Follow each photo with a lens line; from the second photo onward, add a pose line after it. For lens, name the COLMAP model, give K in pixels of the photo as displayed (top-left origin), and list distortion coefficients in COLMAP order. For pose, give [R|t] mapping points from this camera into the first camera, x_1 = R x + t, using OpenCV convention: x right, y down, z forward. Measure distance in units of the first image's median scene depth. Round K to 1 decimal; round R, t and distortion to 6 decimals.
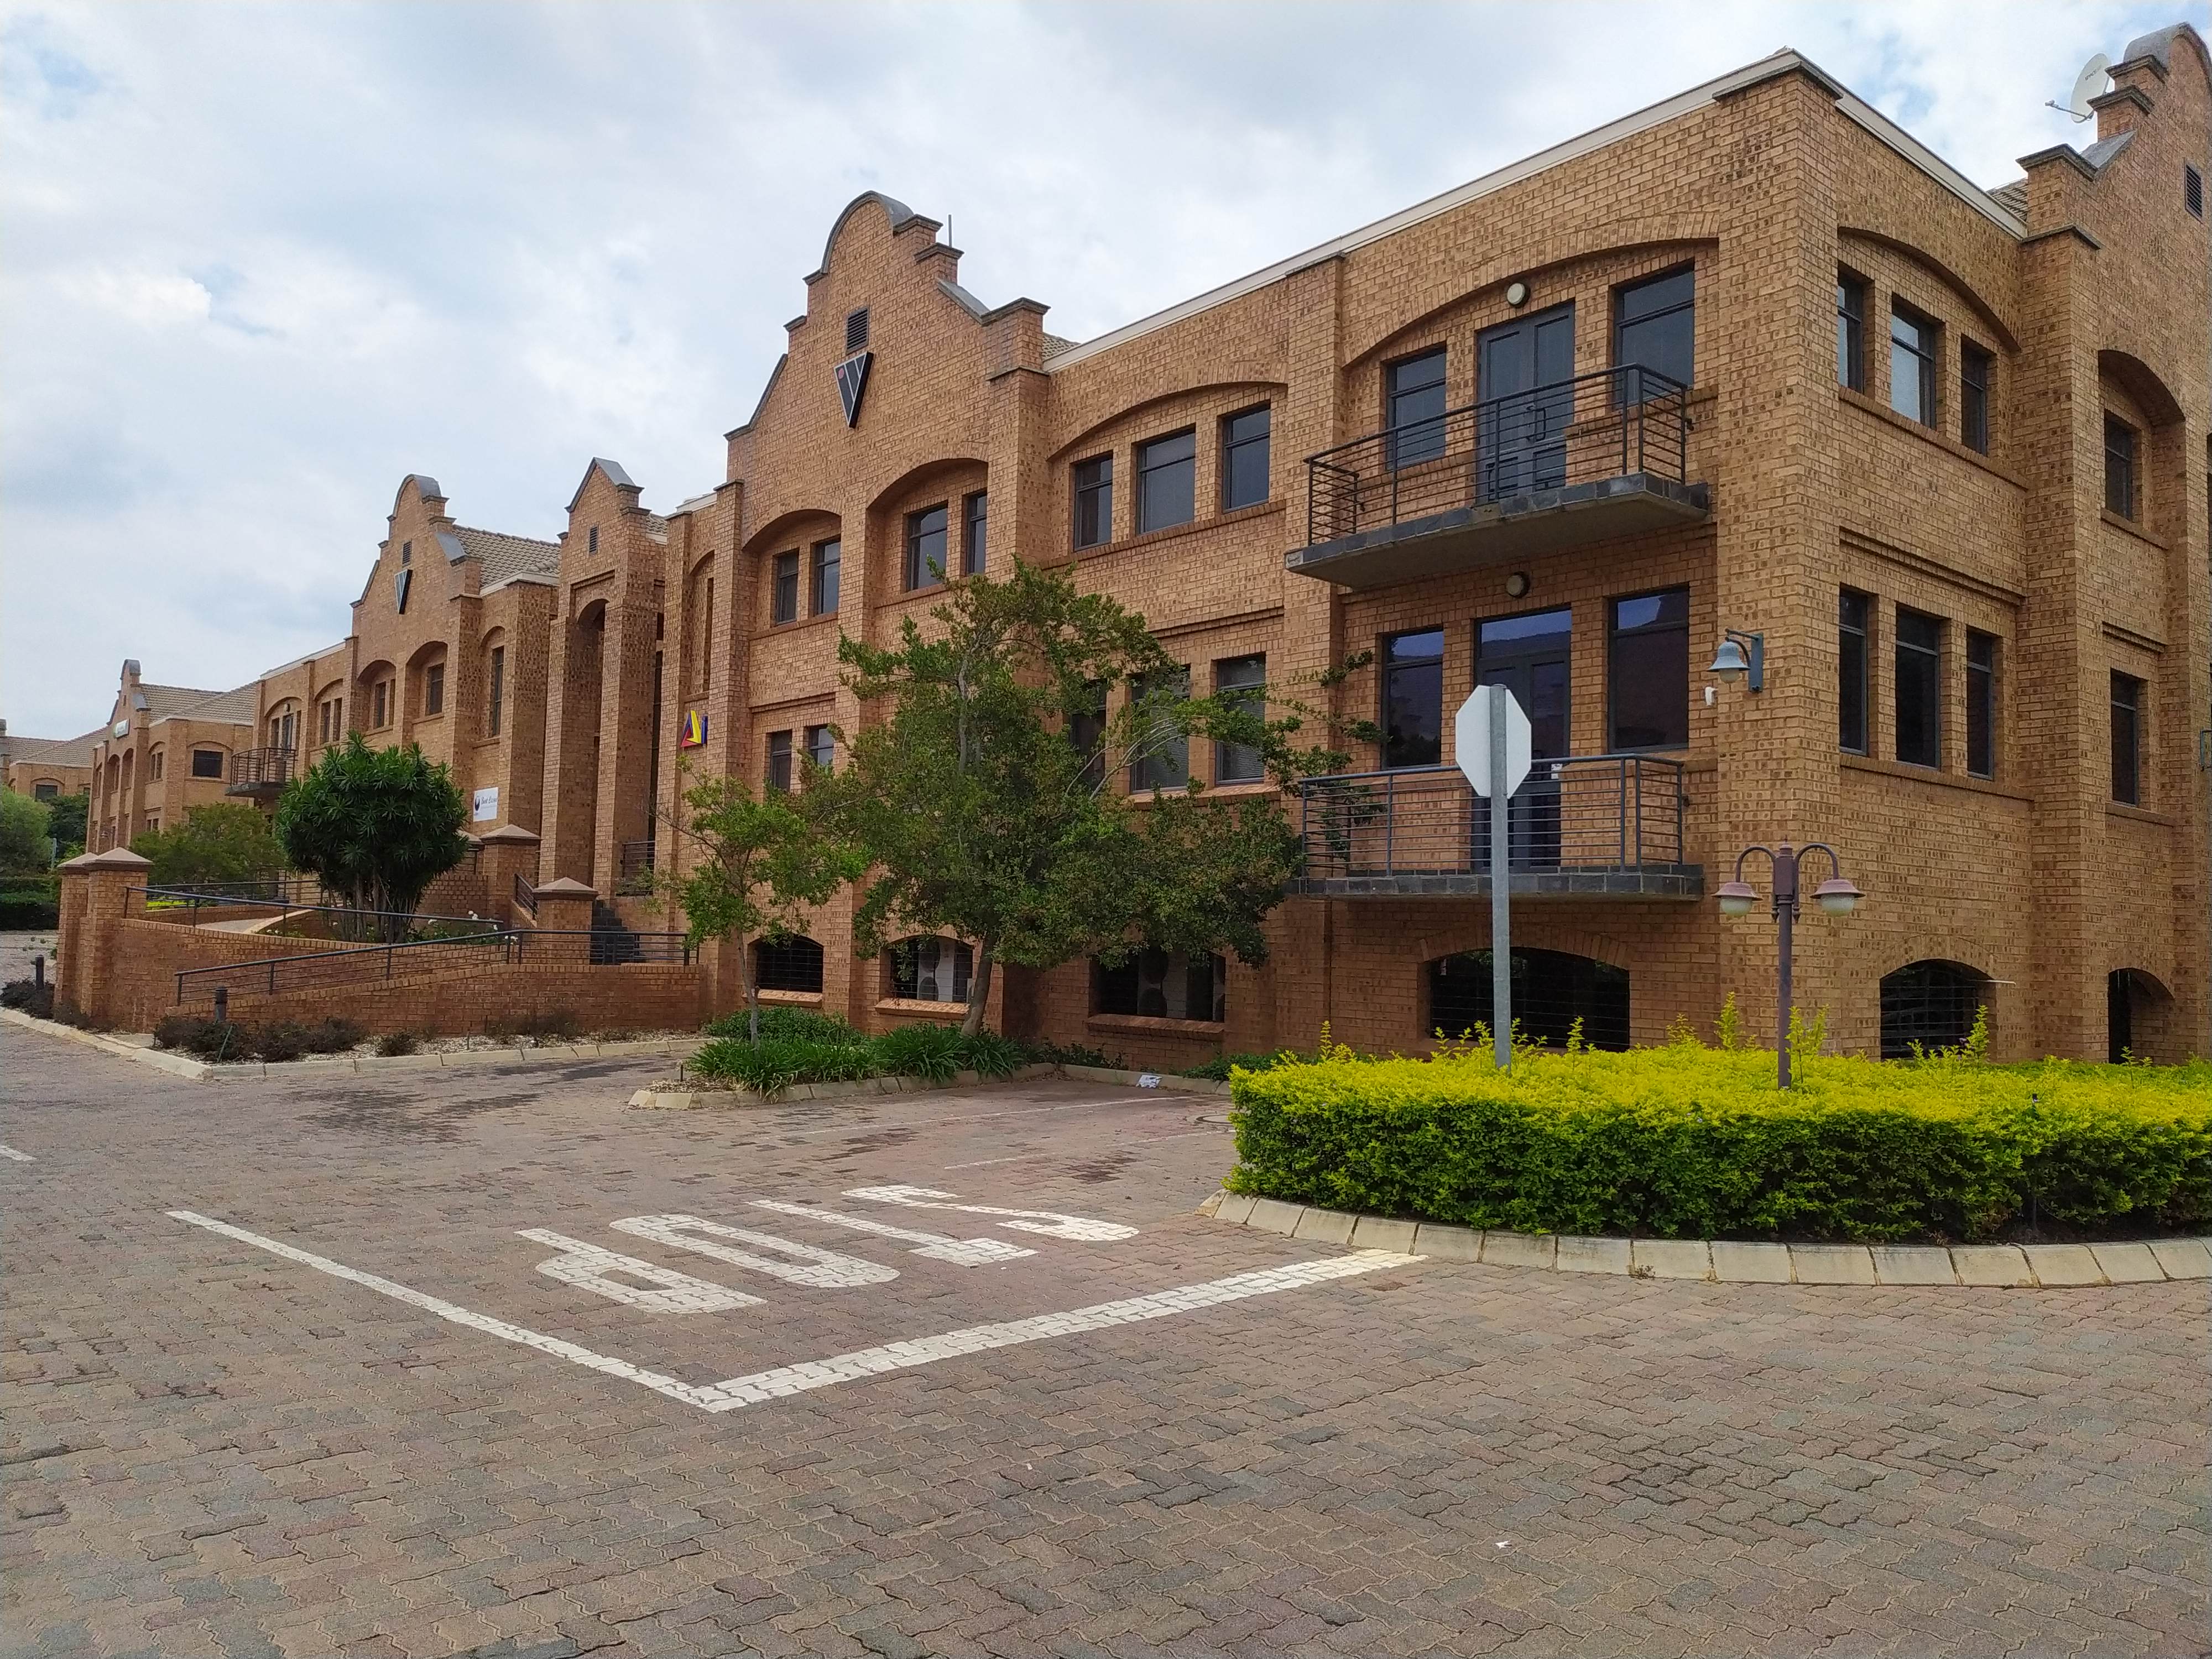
lens RADIAL K [[1658.9, 0, 1120.2], [0, 1658.9, 834.9], [0, 0, 1]] dist [0.085084, -0.107329]
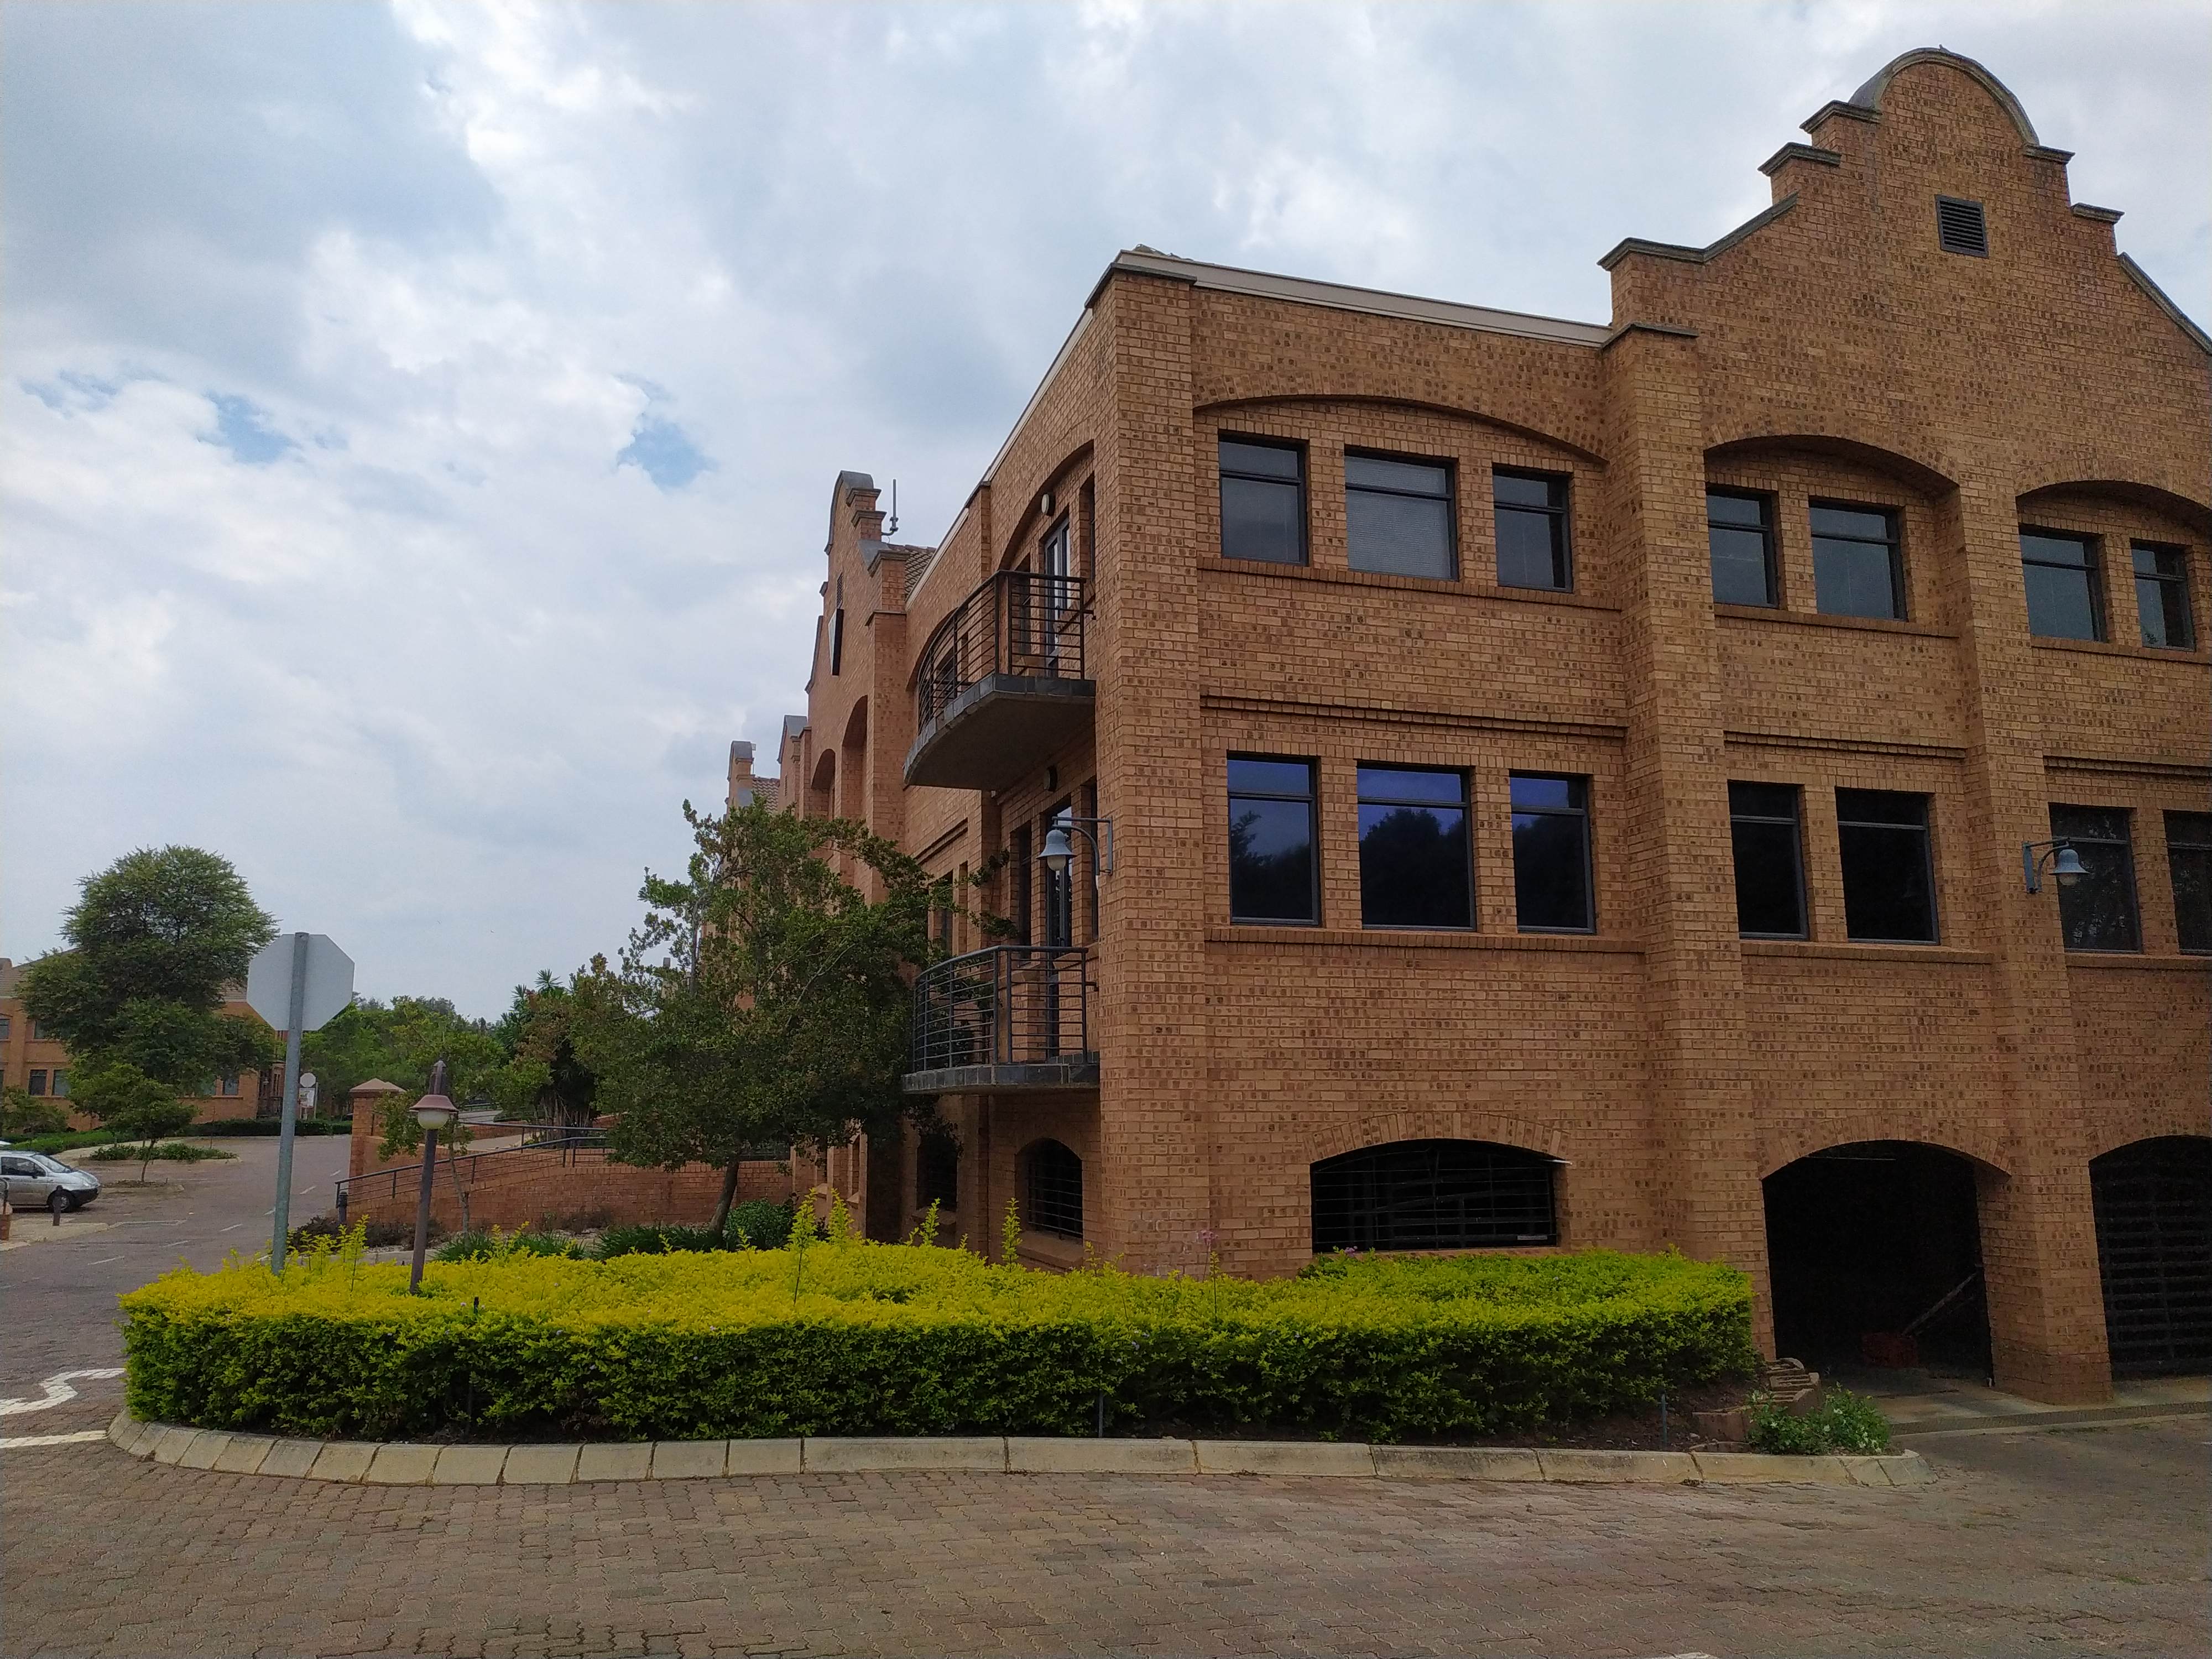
lens RADIAL K [[1658.9, 0, 1120.2], [0, 1658.9, 834.9], [0, 0, 1]] dist [0.085084, -0.107329]
pose [[0.917901, -0.096132, -0.384990, 0.642281], [0.054973, 0.991662, -0.116551, 0.005796], [0.392984, 0.085818, 0.915532, 0.080131]]
